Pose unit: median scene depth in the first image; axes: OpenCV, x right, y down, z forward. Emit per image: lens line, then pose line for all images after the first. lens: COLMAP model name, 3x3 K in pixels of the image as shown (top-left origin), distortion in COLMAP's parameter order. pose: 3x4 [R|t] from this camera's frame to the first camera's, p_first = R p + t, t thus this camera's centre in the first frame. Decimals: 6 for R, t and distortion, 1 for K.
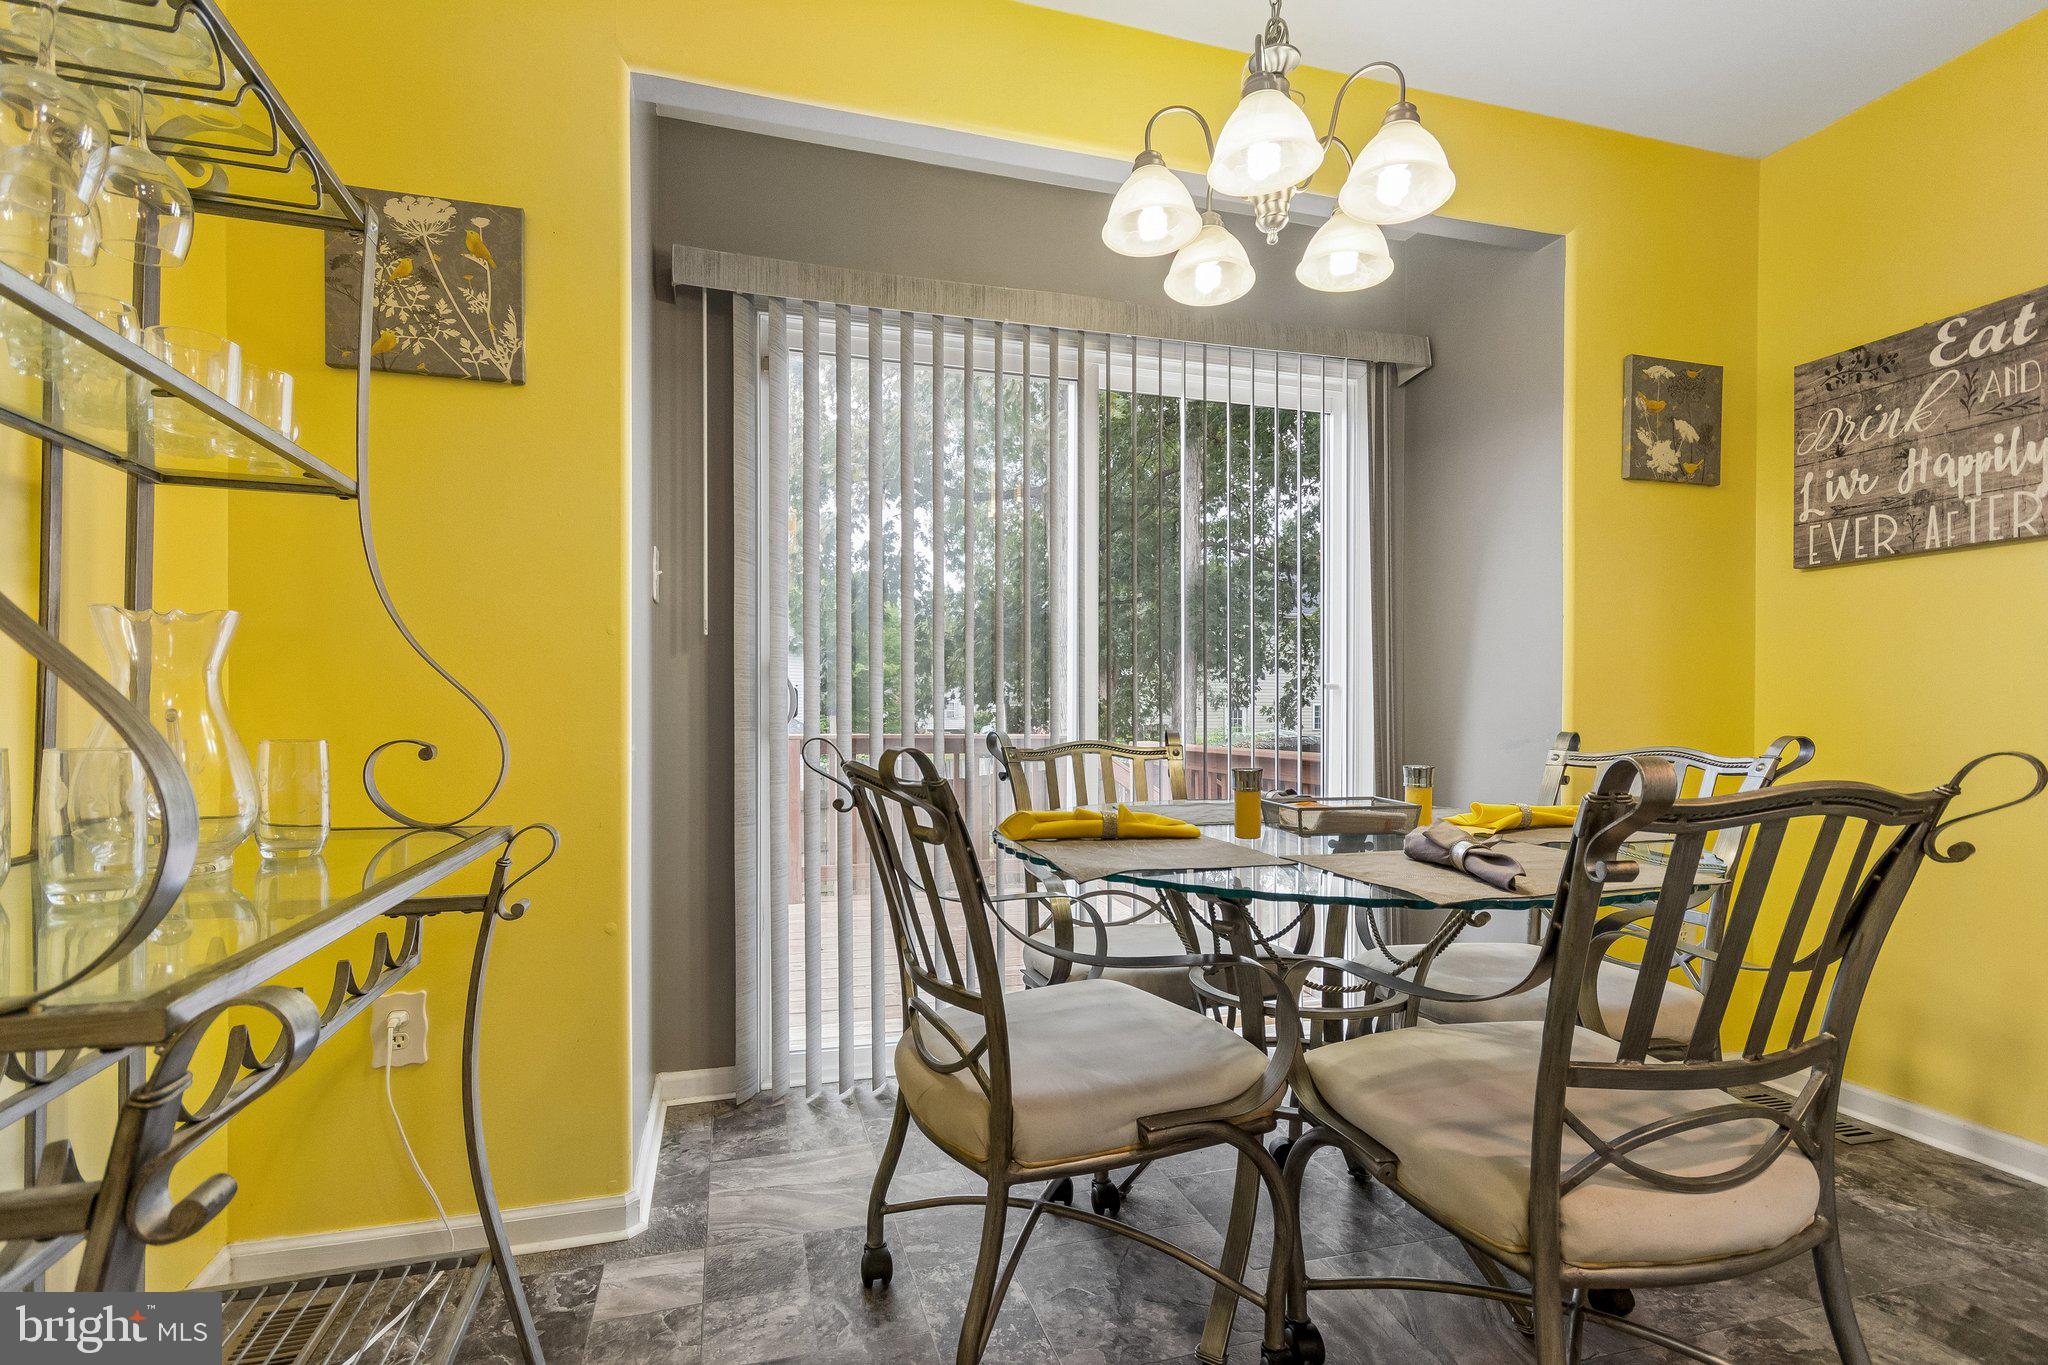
lens RADIAL K [[939.7, 0, 1001.5], [0, 939.7, 732.8], [0, 0, 1]] dist [0.000142, -0.000564]
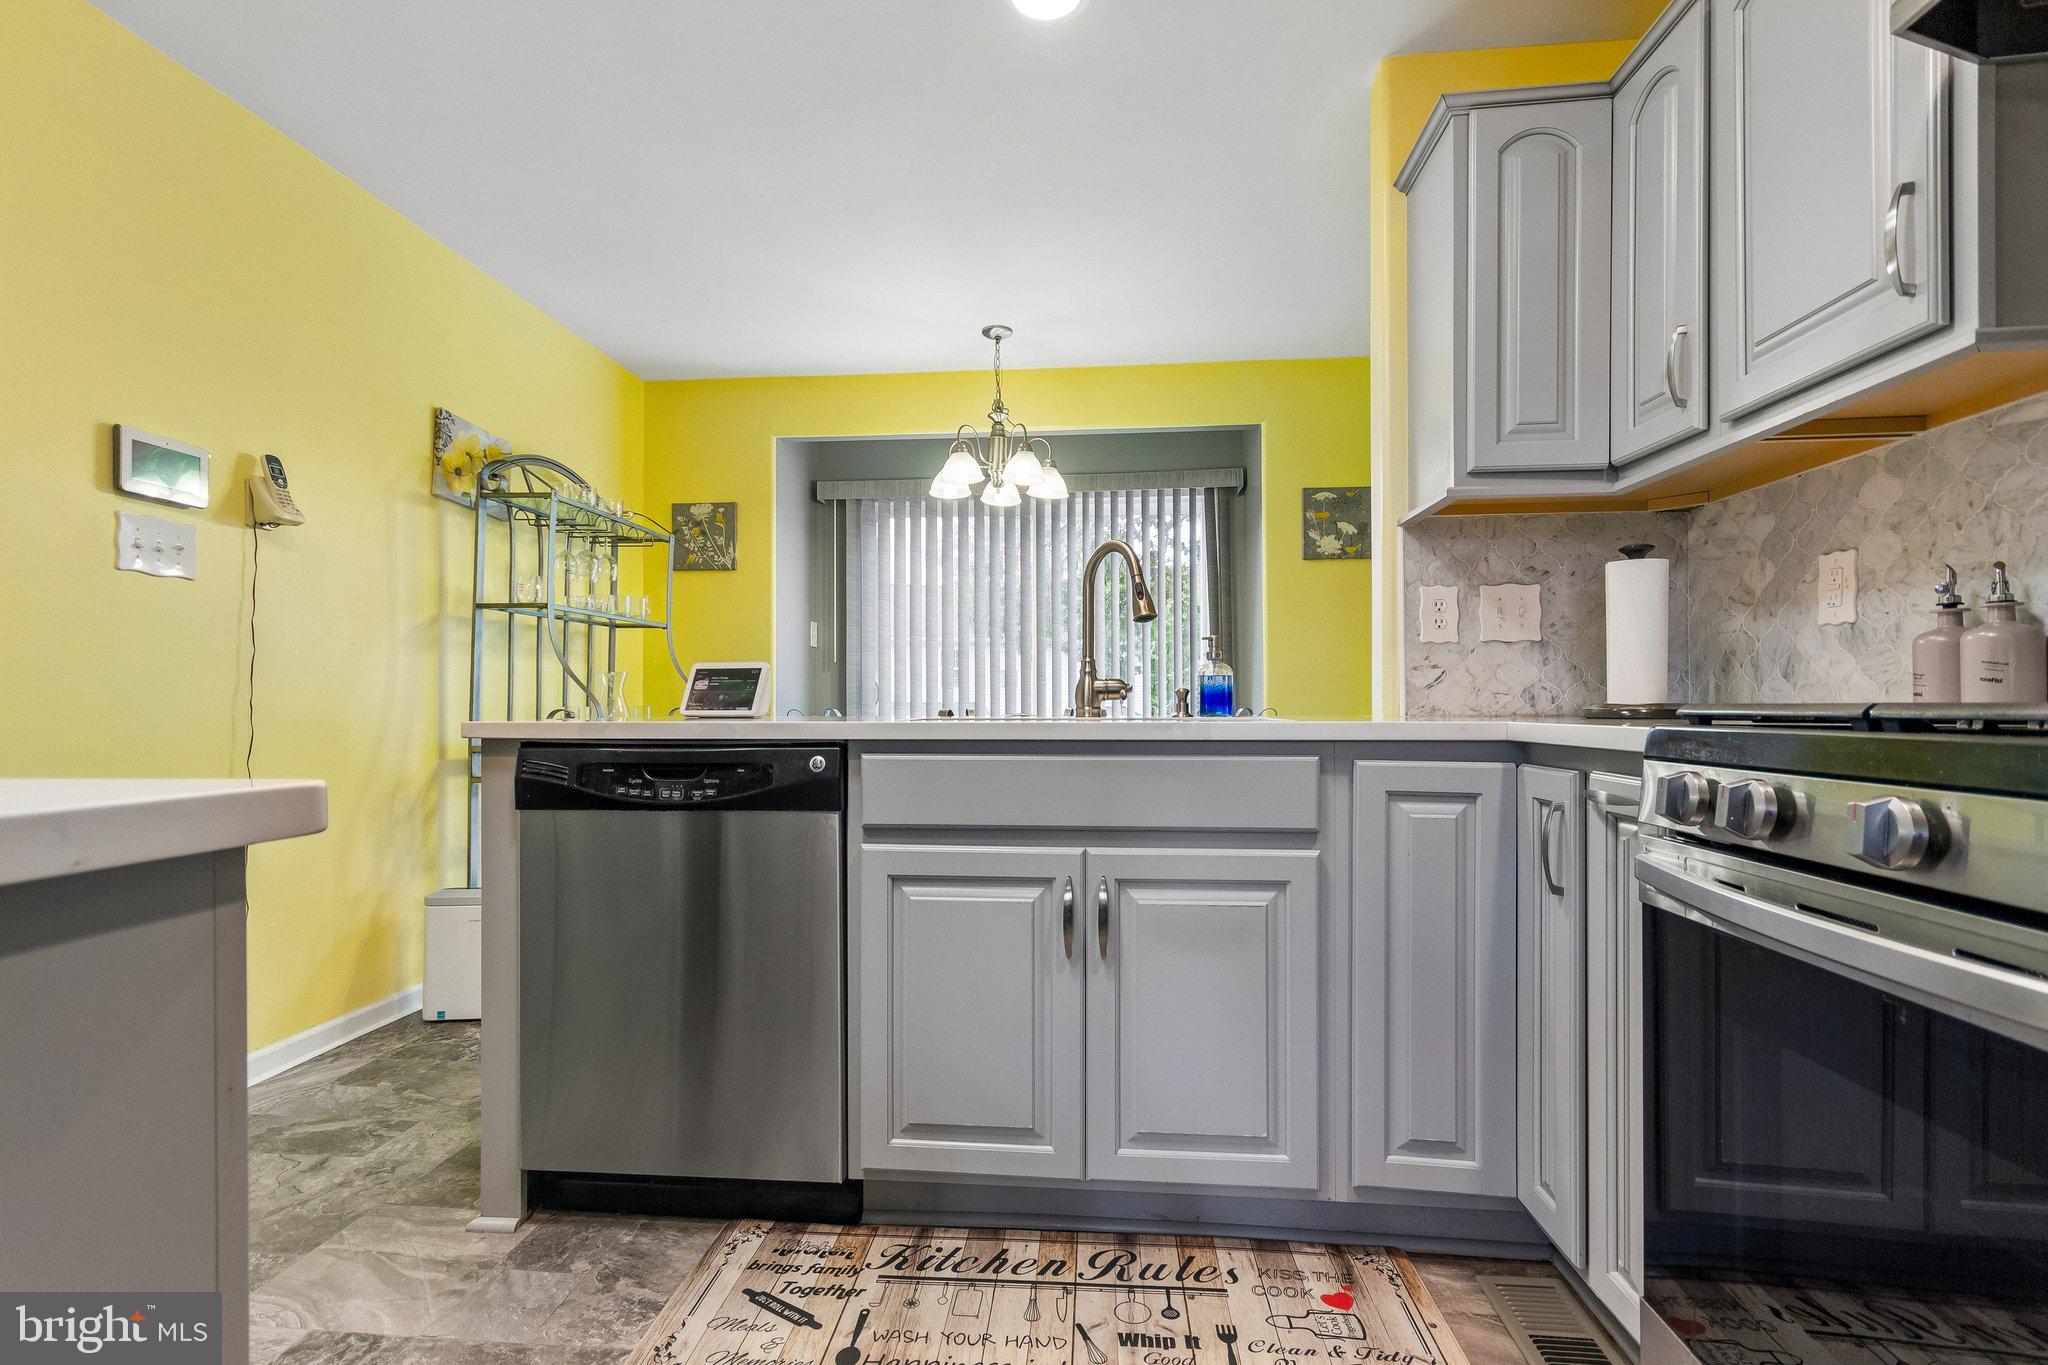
lens RADIAL K [[939.7, 0, 1018.8], [0, 939.7, 700.9], [0, 0, 1]] dist [0.000142, -0.000564]
pose [[0.931604, -0.003052, -0.363462, 0.876785], [-0.005267, 0.999746, -0.021895, 0.028371], [0.363436, 0.022312, 0.931352, -0.842522]]
